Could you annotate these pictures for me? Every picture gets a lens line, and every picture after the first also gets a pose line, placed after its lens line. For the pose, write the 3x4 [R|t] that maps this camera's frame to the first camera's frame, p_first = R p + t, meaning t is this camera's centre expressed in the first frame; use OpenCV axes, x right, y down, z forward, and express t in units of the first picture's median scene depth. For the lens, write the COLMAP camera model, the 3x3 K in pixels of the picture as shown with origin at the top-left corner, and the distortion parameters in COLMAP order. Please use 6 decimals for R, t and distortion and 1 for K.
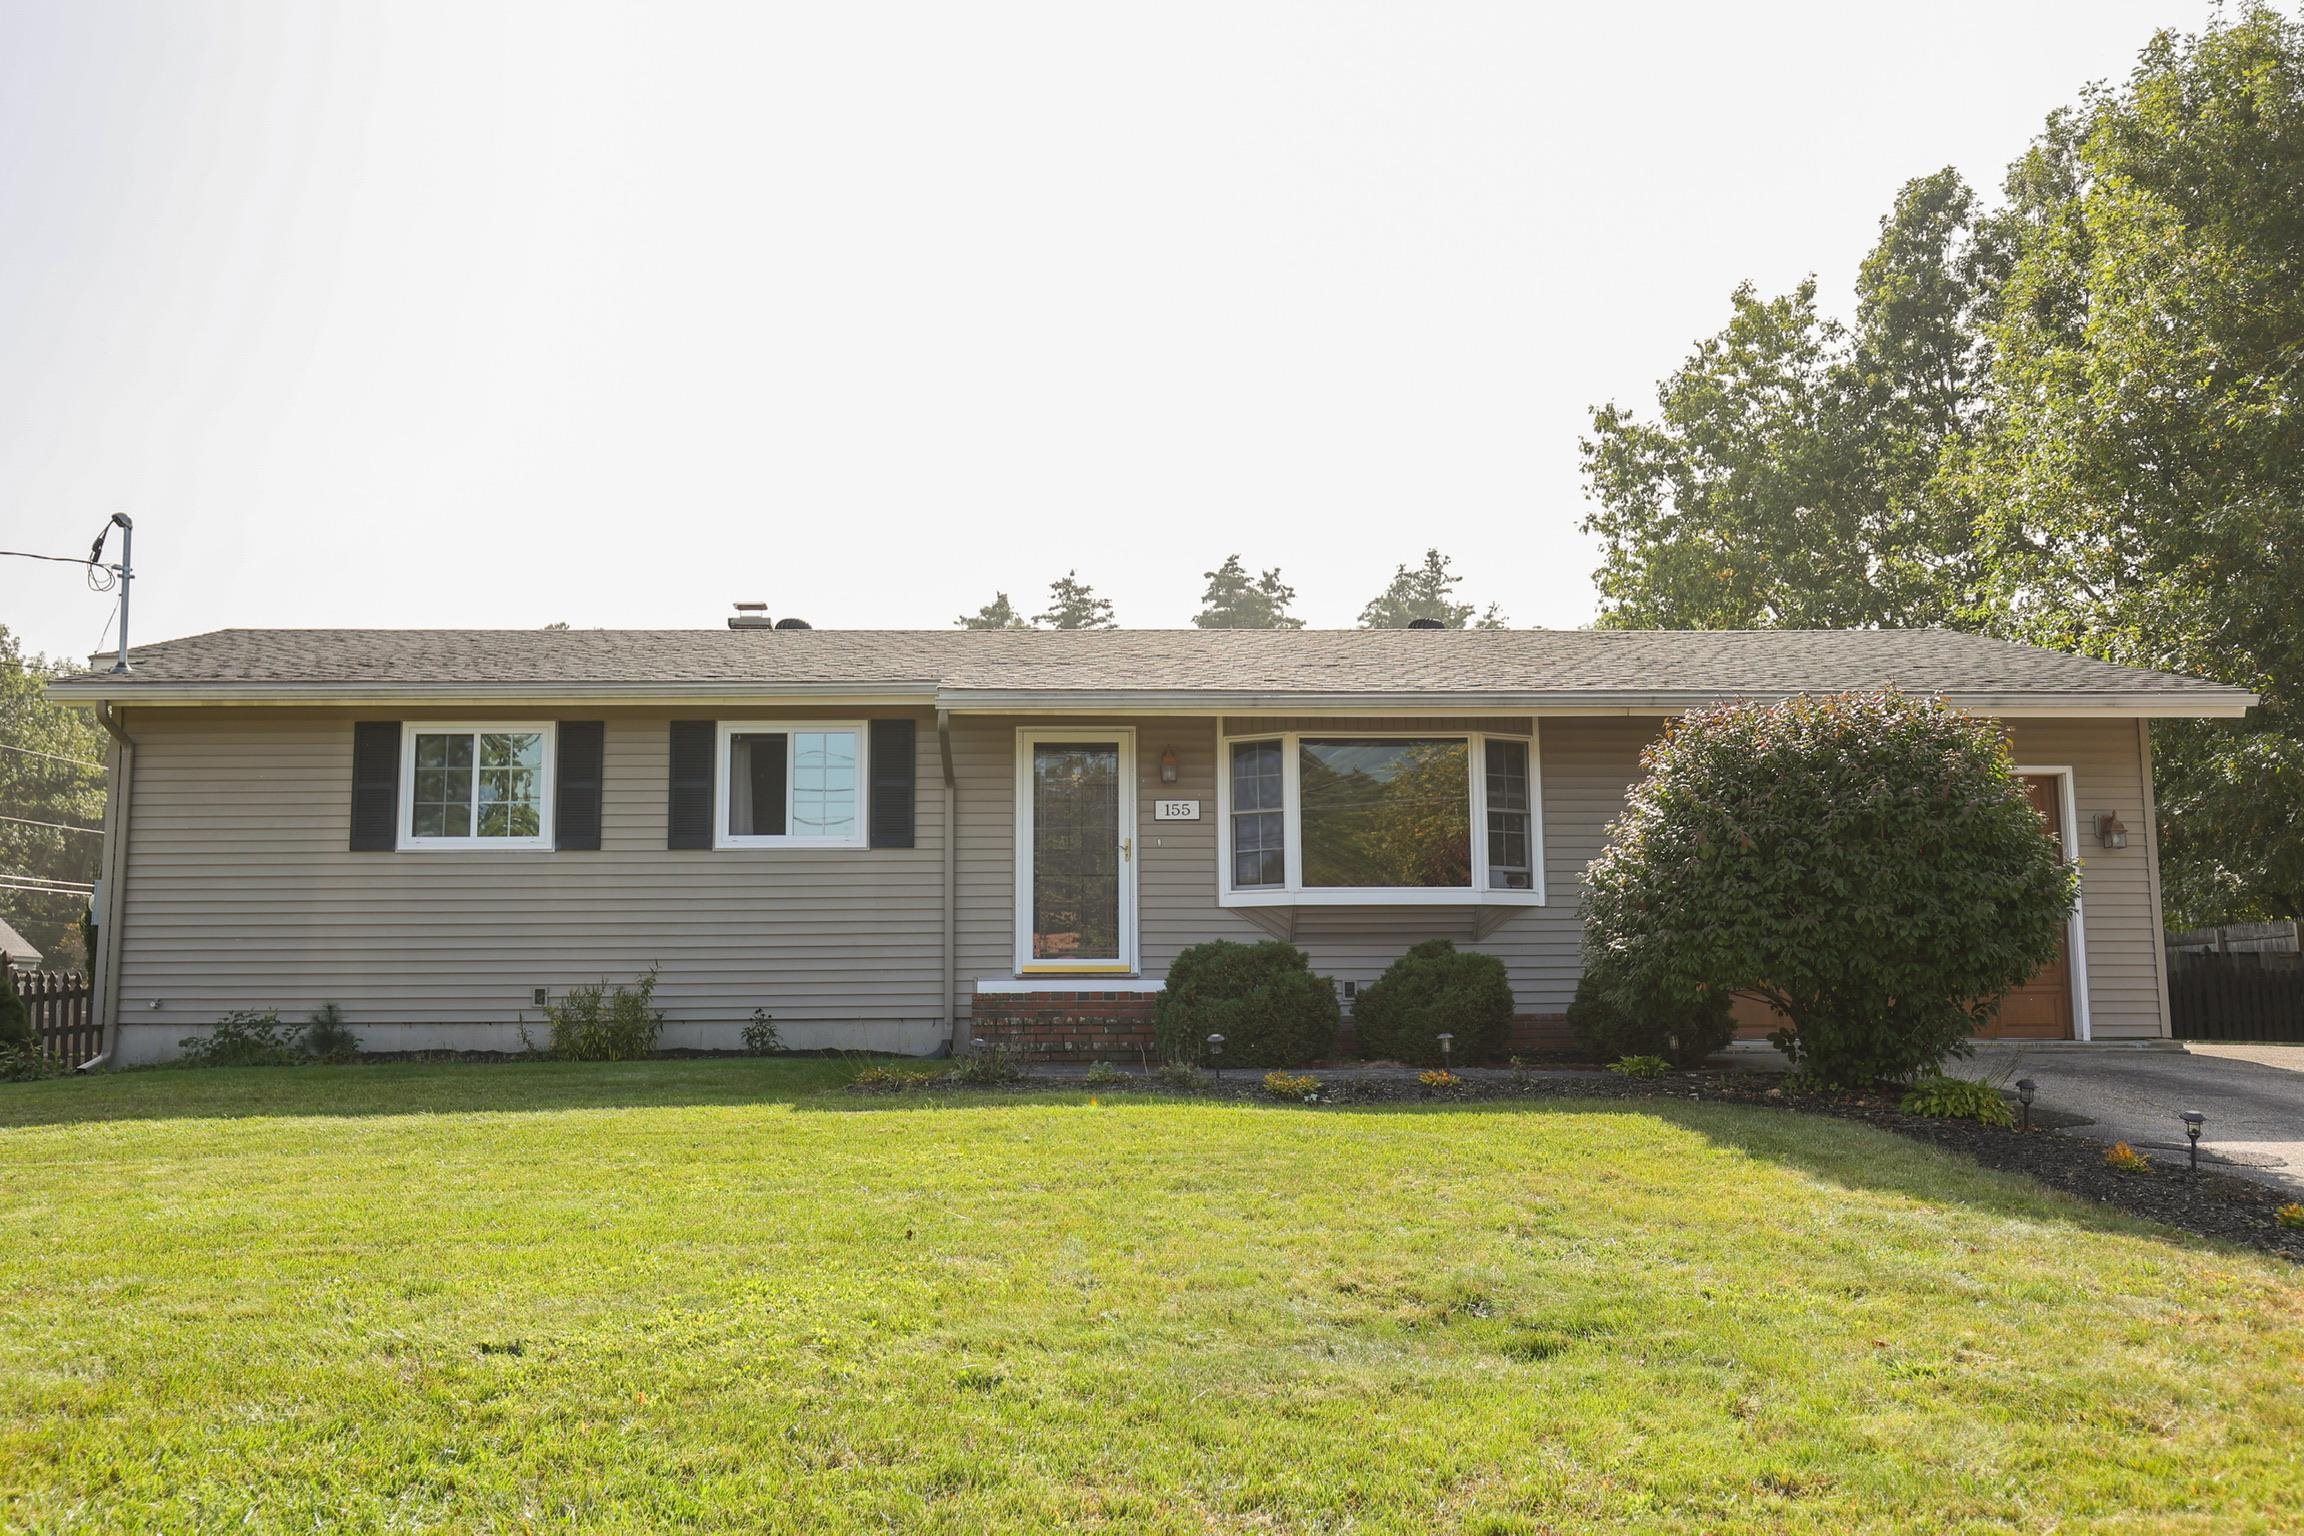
lens RADIAL K [[1808.2, 0, 1152.9], [0, 1808.2, 839.6], [0, 0, 1]] dist [0.040604, -0.003554]
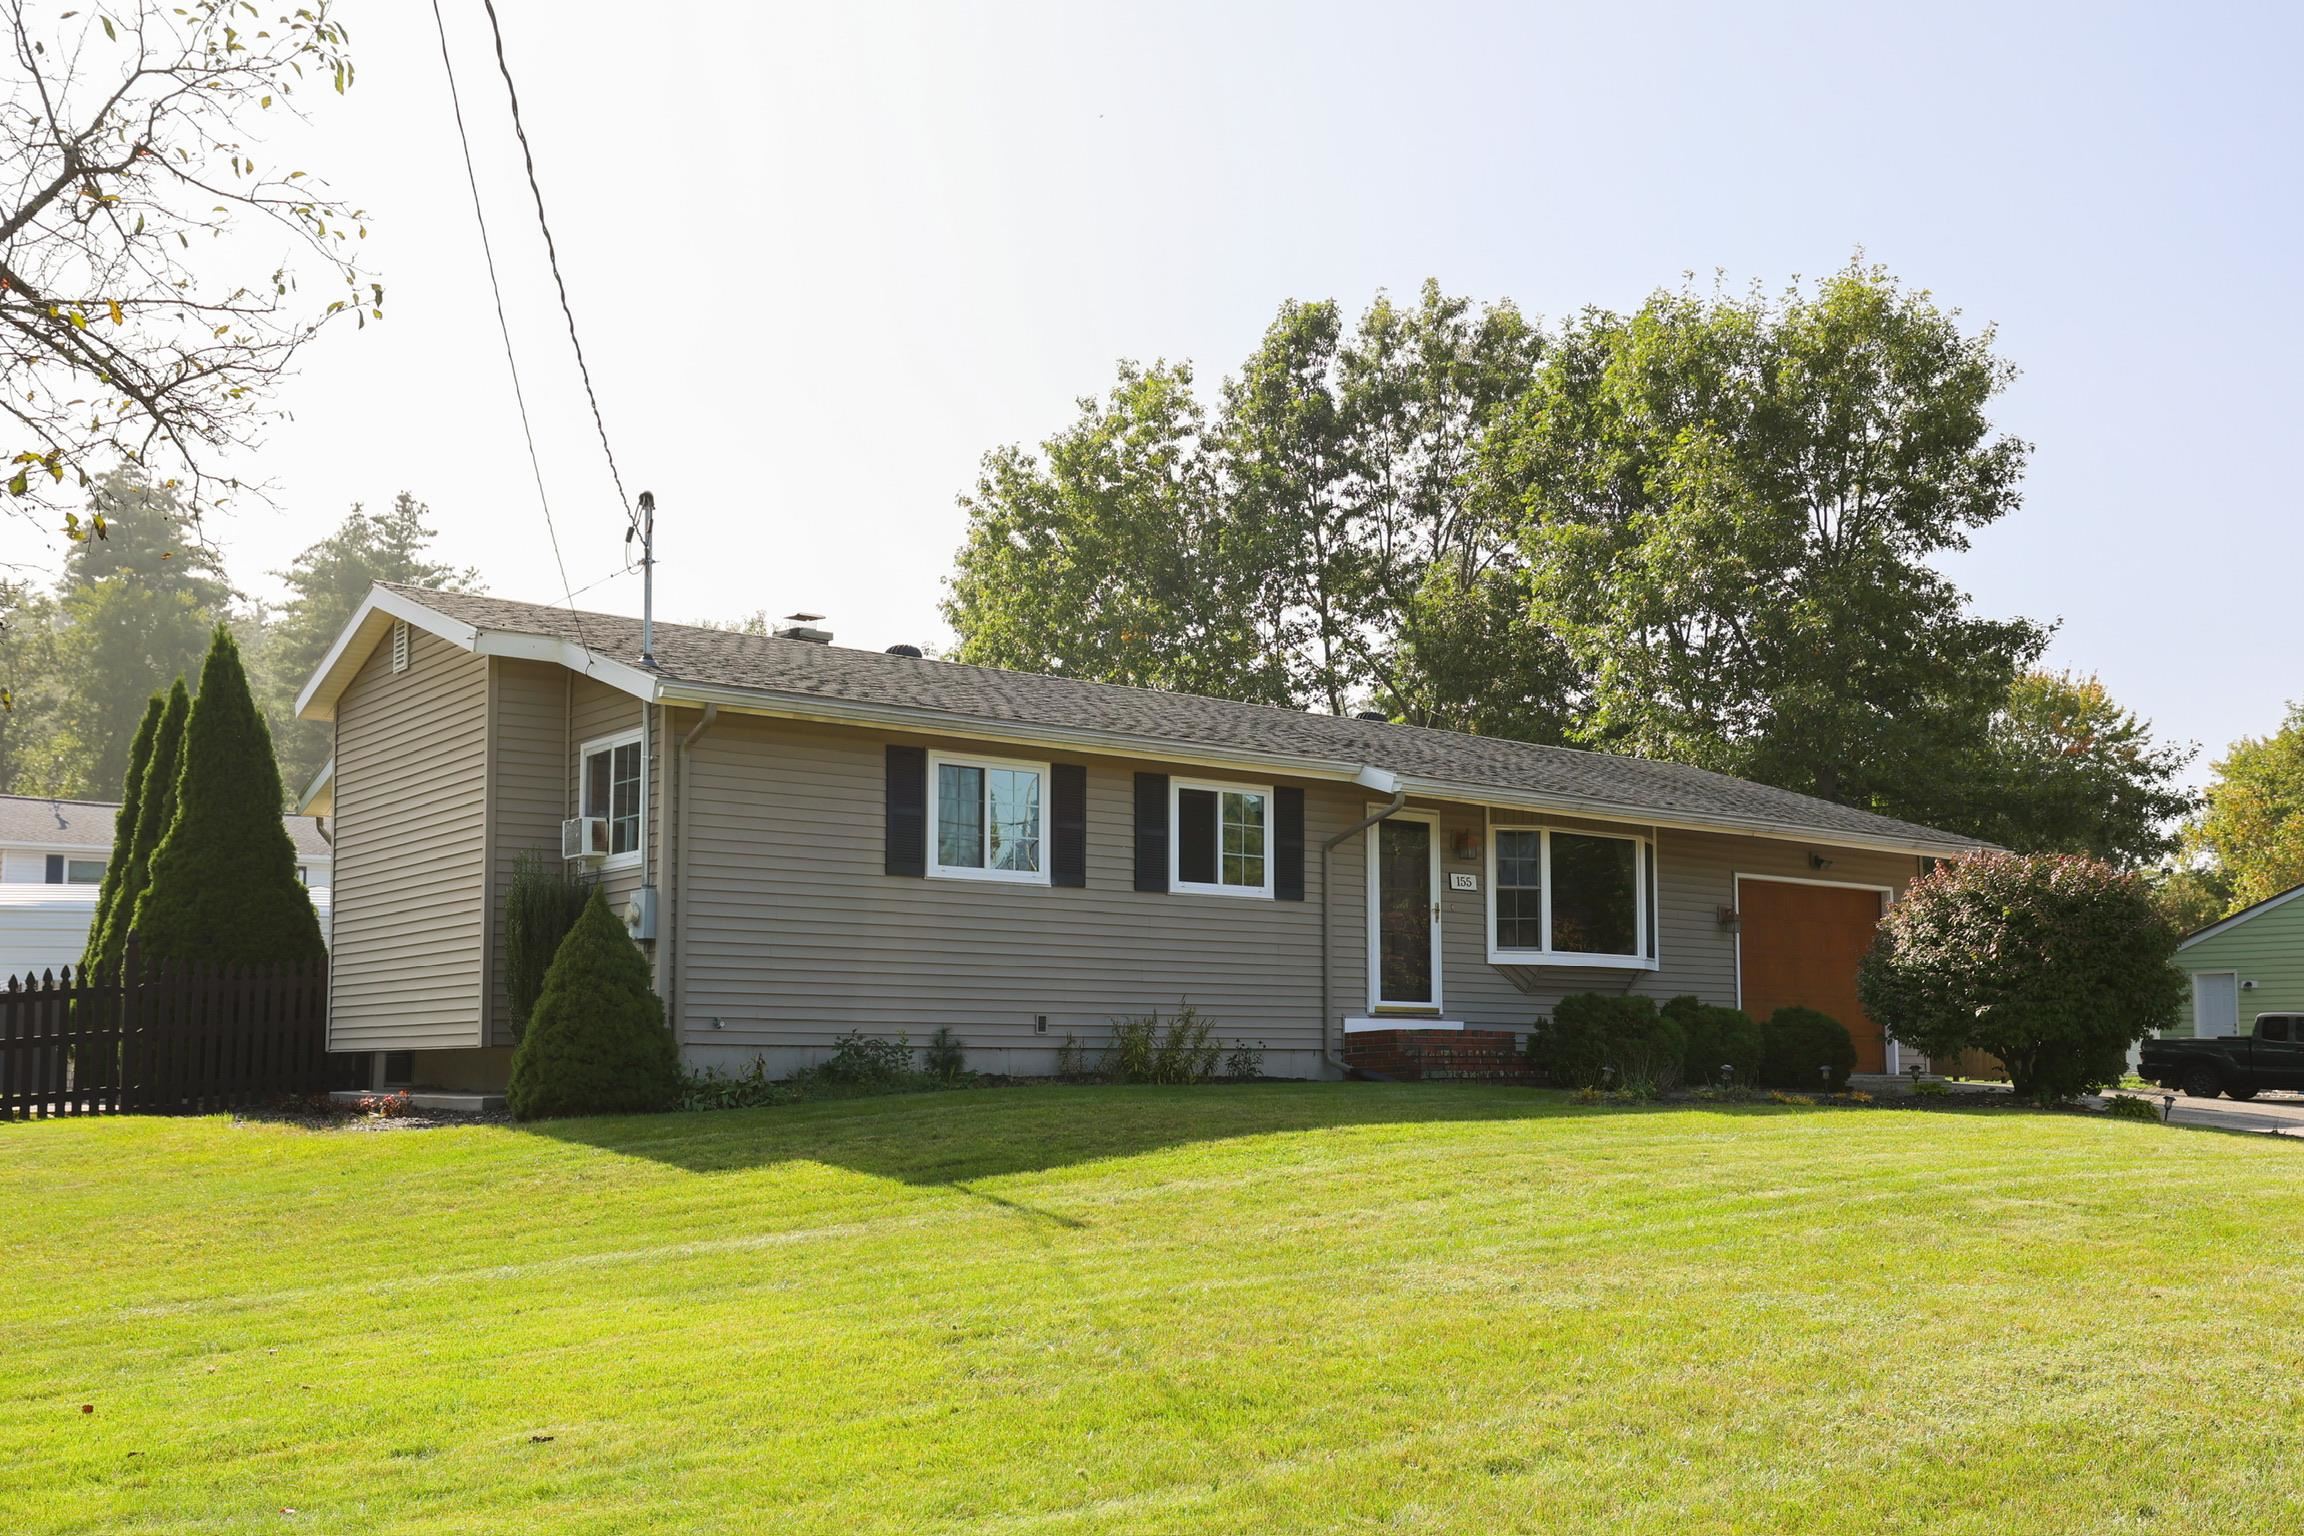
lens RADIAL K [[2111.7, 0, 1151.1], [0, 2111.7, 939.6], [0, 0, 1]] dist [-0.004871, -0.000711]
pose [[0.805067, 0.043426, 0.591592, -1.048406], [-0.069764, 0.997327, 0.021729, 0.006480], [-0.589067, -0.058765, 0.805945, -0.023752]]
